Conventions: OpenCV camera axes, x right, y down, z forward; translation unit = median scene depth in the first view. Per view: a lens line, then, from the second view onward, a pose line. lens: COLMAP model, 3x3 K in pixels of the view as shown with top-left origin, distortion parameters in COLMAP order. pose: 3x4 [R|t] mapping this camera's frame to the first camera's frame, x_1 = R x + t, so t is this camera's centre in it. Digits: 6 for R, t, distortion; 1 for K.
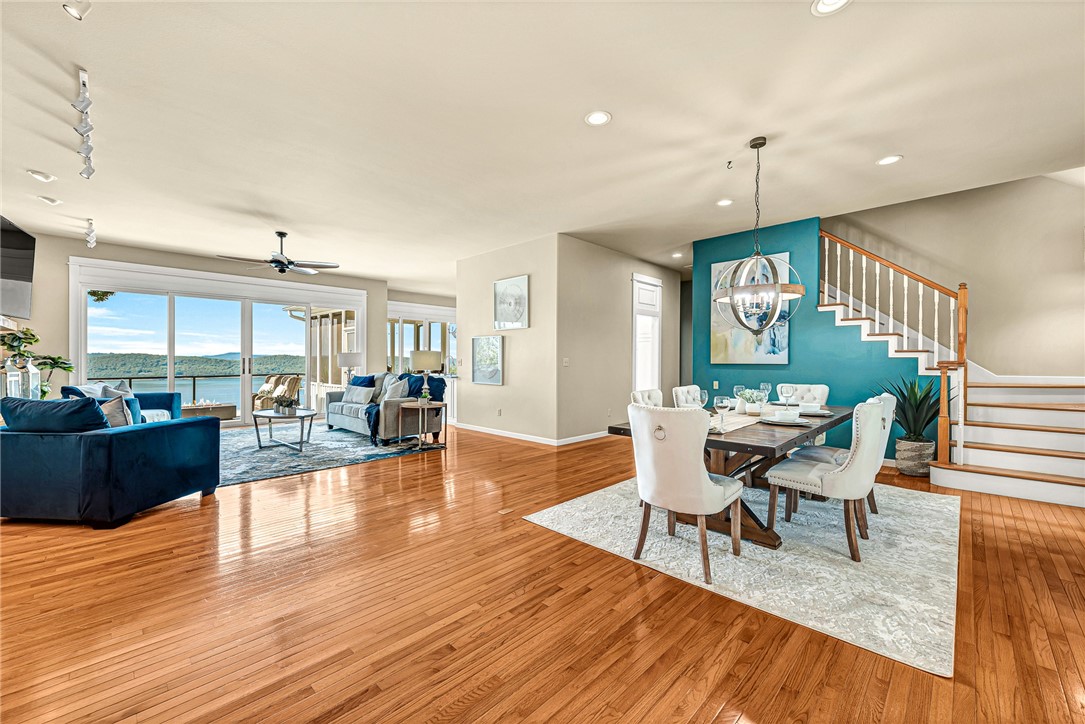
lens RADIAL K [[429.8, 0, 542.5], [0, 429.8, 362.0], [0, 0, 1]] dist [0.003094, 0.000022]
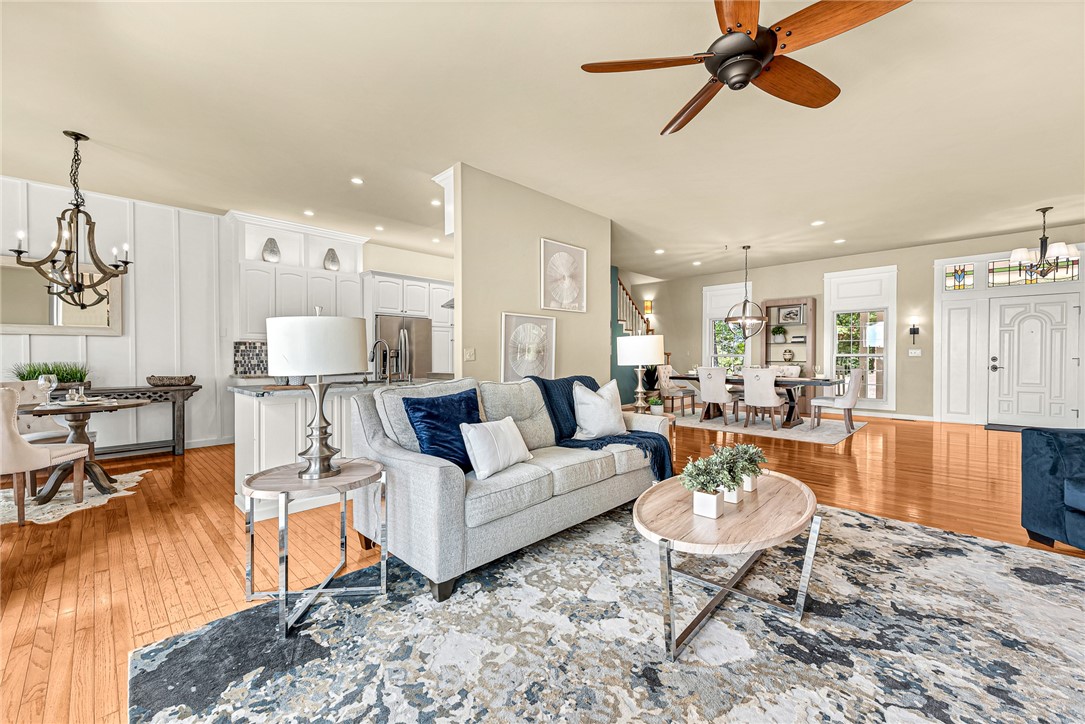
lens RADIAL K [[438.5, 0, 542.5], [0, 438.5, 362.0], [0, 0, 1]] dist [0.000914, -0.000275]
pose [[0.006551, -0.014492, 0.999874, -0.916544], [0.008365, 0.999861, 0.014437, 0.003647], [-0.999944, 0.008270, 0.006672, 1.113781]]
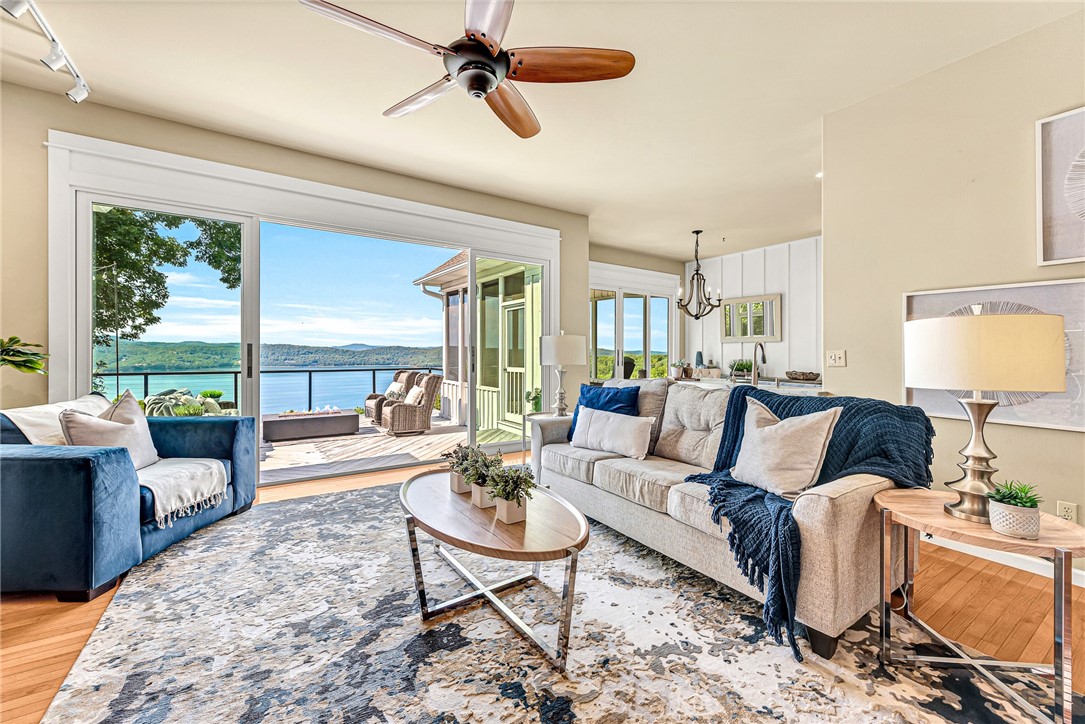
lens RADIAL K [[434.2, 0, 545.5], [0, 434.2, 356.4], [0, 0, 1]] dist [0.003350, -0.000333]
pose [[0.977164, 0.010064, -0.212247, -0.465518], [-0.009162, 0.999944, 0.005233, -0.000891], [0.212288, -0.003168, 0.977202, 0.656751]]
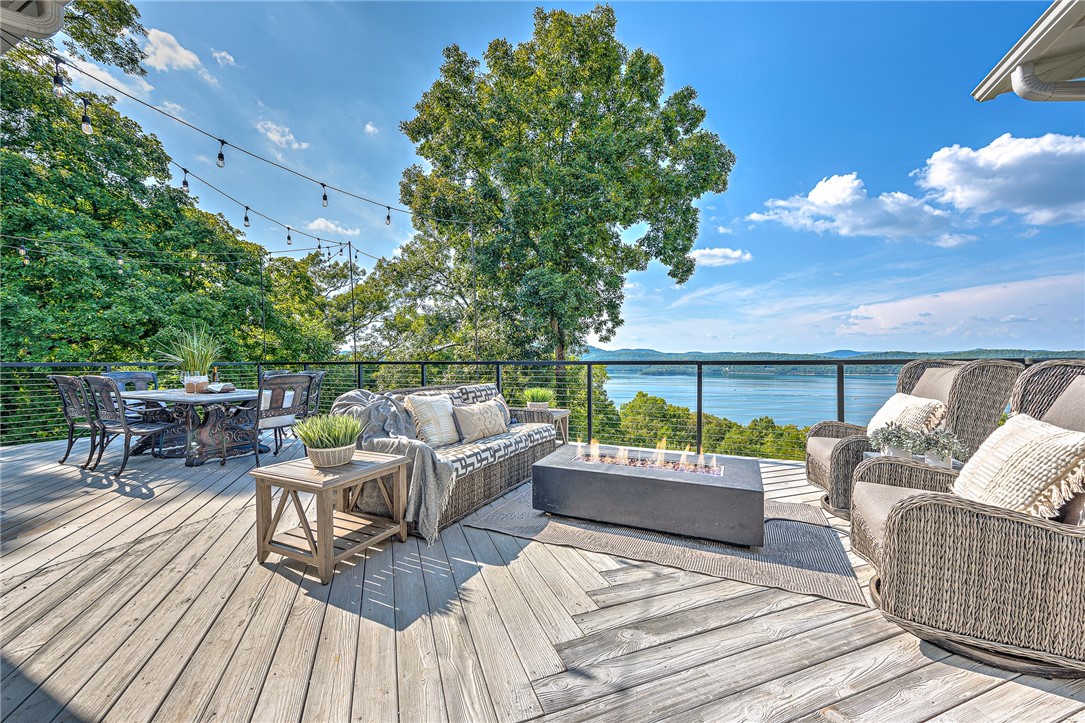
lens RADIAL K [[438.5, 0, 542.5], [0, 438.5, 361.5], [0, 0, 1]] dist [0.000914, -0.000275]
pose [[0.343523, 0.008160, -0.939109, -0.950586], [-0.006774, 0.999958, 0.006211, 0.061508], [0.939120, 0.004228, 0.343564, 1.433075]]
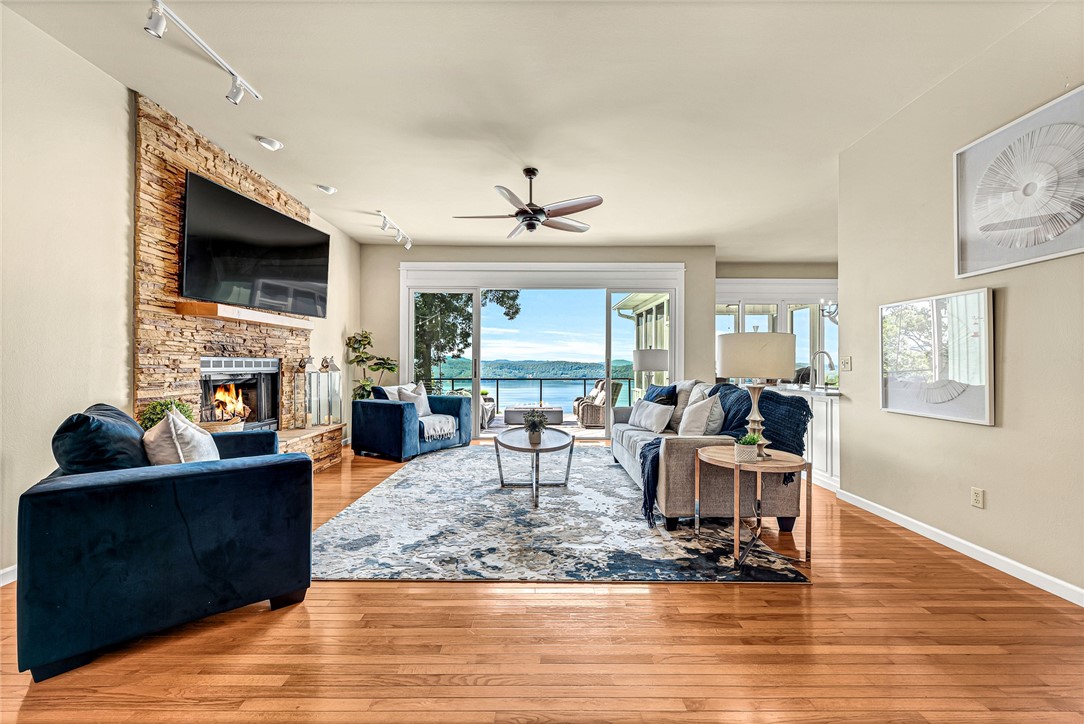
lens RADIAL K [[429.4, 0, 542.0], [0, 429.4, 362.0], [0, 0, 1]] dist [0.003094, 0.000022]
pose [[0.697752, -0.004422, -0.716326, -0.108409], [-0.005910, 0.999911, -0.011929, 0.008281], [0.716315, 0.012557, 0.697664, 0.528910]]
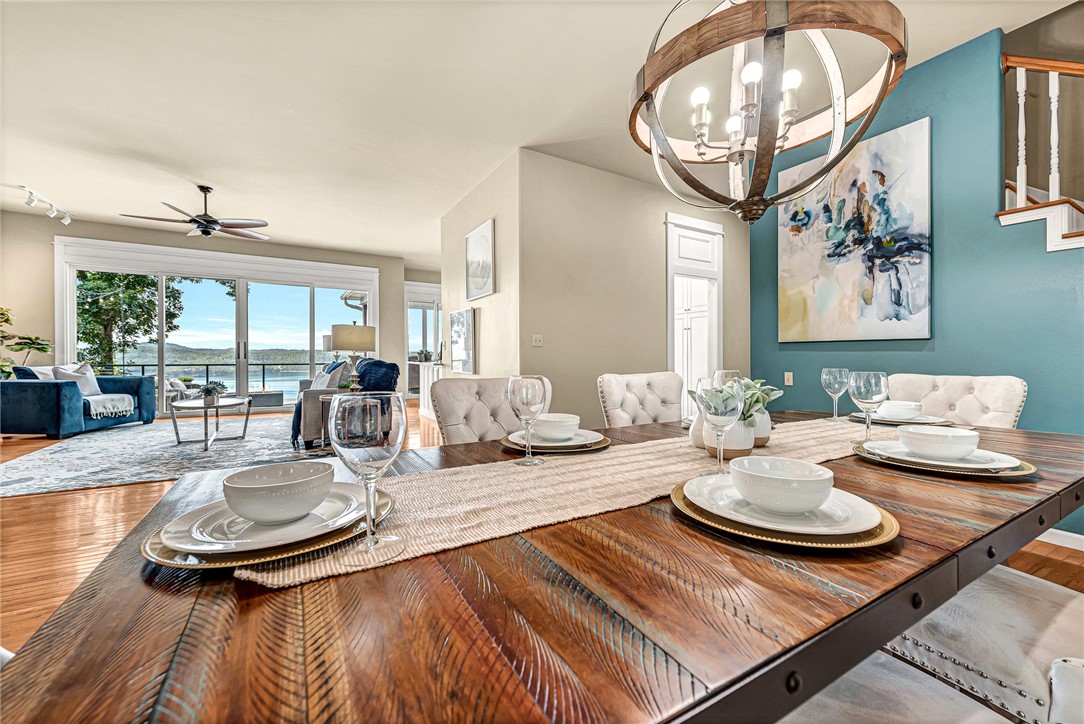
lens RADIAL K [[426.2, 0, 543.6], [0, 426.2, 358.2], [0, 0, 1]] dist [0.002088, -0.000108]
pose [[0.964447, 0.004439, -0.264239, 0.243699], [-0.004122, 0.999990, 0.001756, 0.028046], [0.264245, -0.000605, 0.964456, 0.359123]]
